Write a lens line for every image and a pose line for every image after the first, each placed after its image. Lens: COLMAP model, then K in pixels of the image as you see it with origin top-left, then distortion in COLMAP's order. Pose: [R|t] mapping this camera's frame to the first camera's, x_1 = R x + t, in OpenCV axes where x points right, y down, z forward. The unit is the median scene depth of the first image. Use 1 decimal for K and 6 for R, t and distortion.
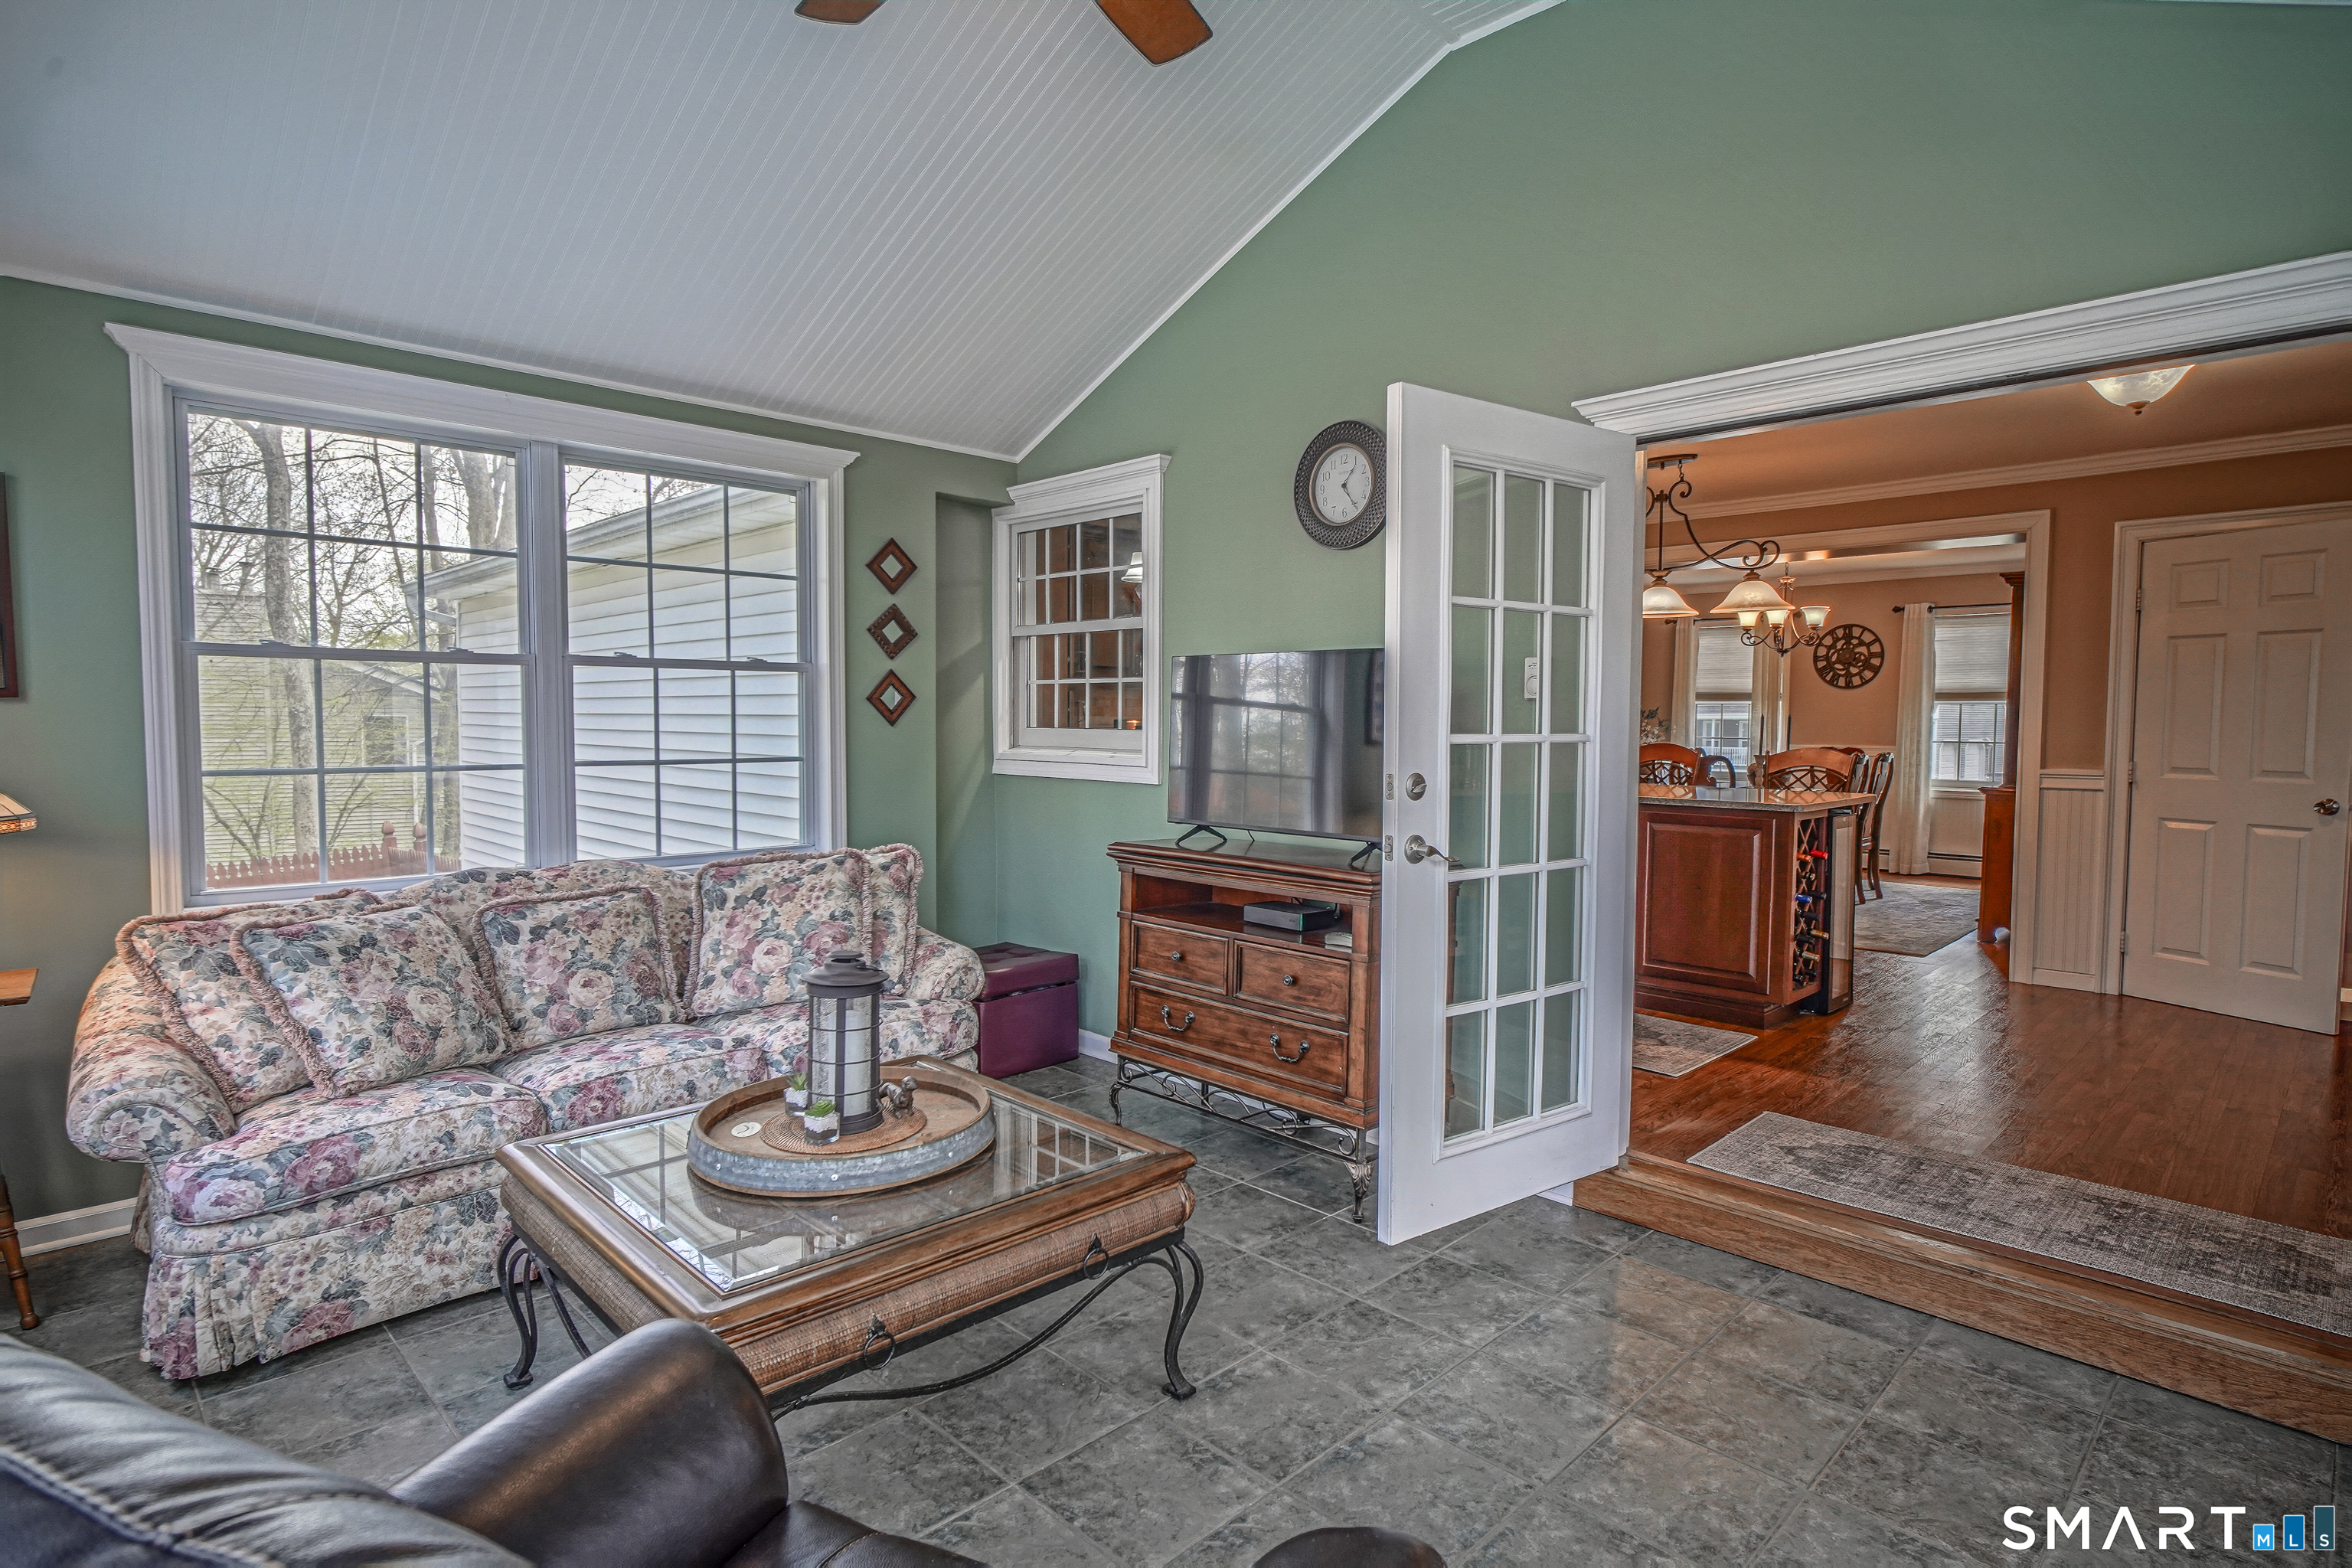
lens RADIAL K [[1221.5, 0, 1162.0], [0, 1221.5, 786.5], [0, 0, 1]] dist [-0.000598, 0.001436]
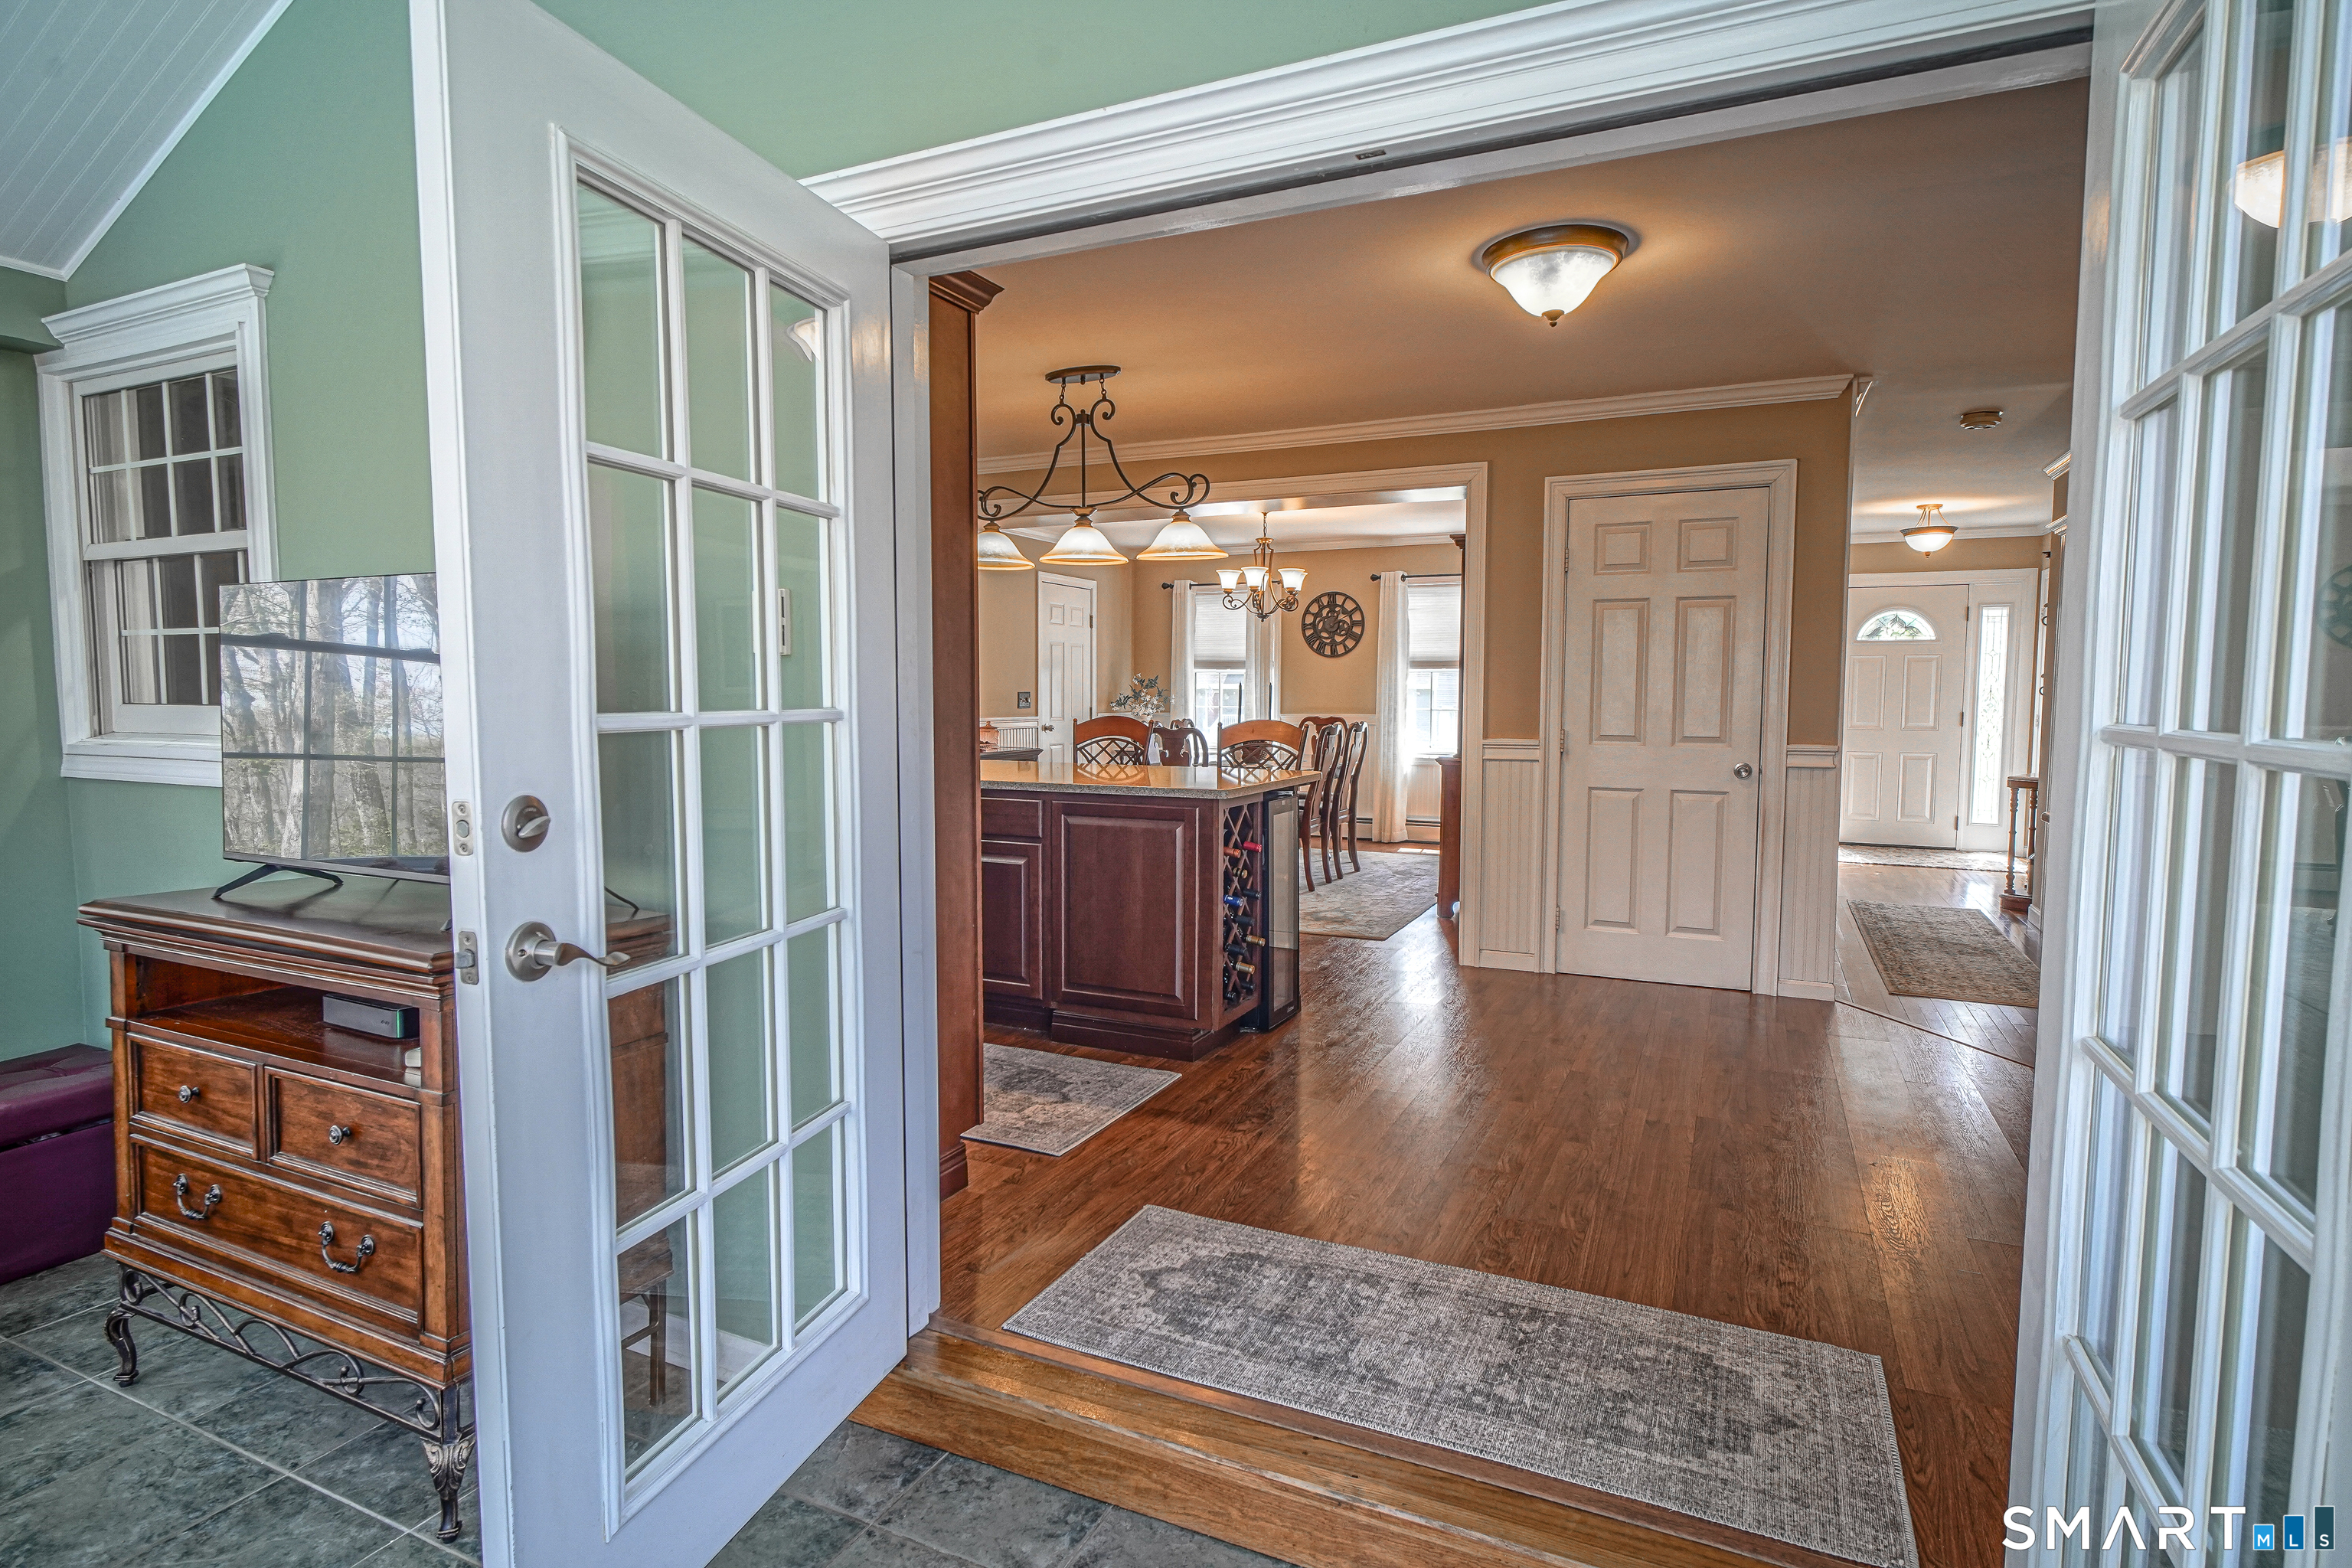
lens RADIAL K [[1221.5, 0, 1191.7], [0, 1221.5, 786.3], [0, 0, 1]] dist [-0.000598, 0.001436]
pose [[0.934929, -0.031541, 0.353431, 0.113186], [0.023337, 0.999351, 0.027452, -0.005924], [-0.354067, -0.017418, 0.935058, 0.126561]]
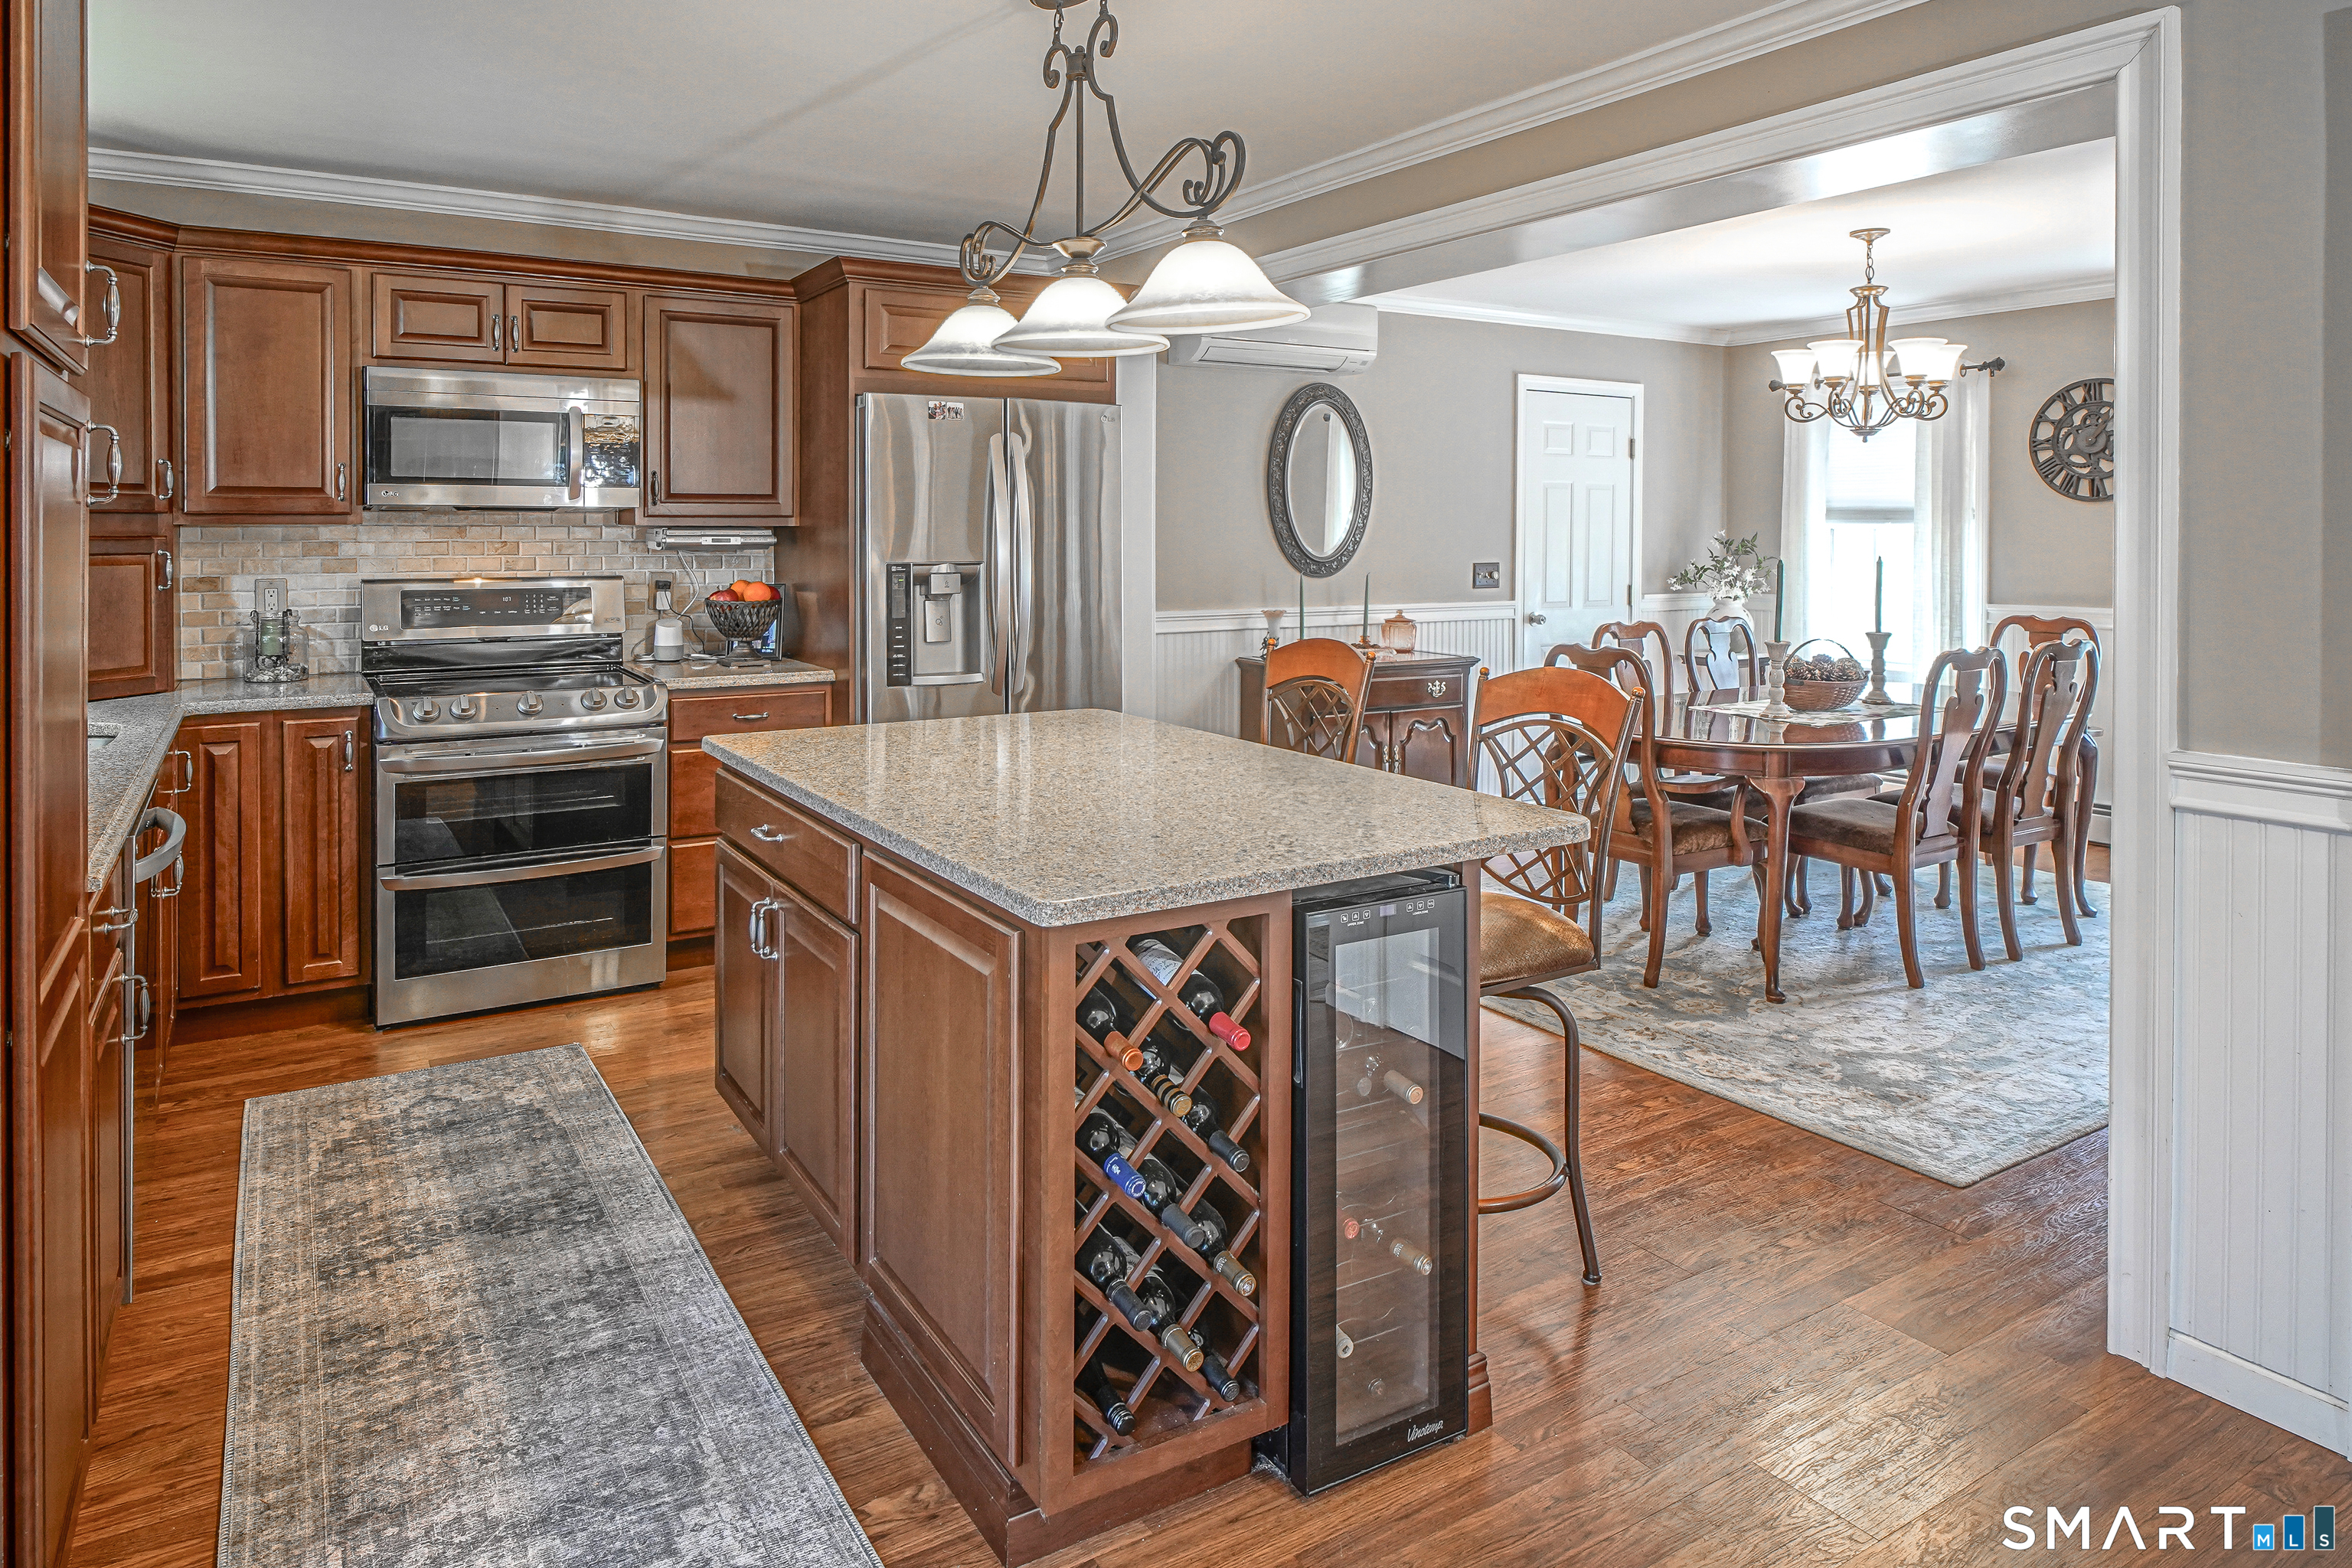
lens RADIAL K [[1438.9, 0, 1159.3], [0, 1438.9, 535.0], [0, 0, 1]] dist [0.003899, -0.001192]
pose [[0.975772, -0.002741, -0.218771, 0.339523], [-0.009024, 0.998566, -0.052763, -0.032468], [0.218602, 0.053459, 0.974349, 0.344310]]
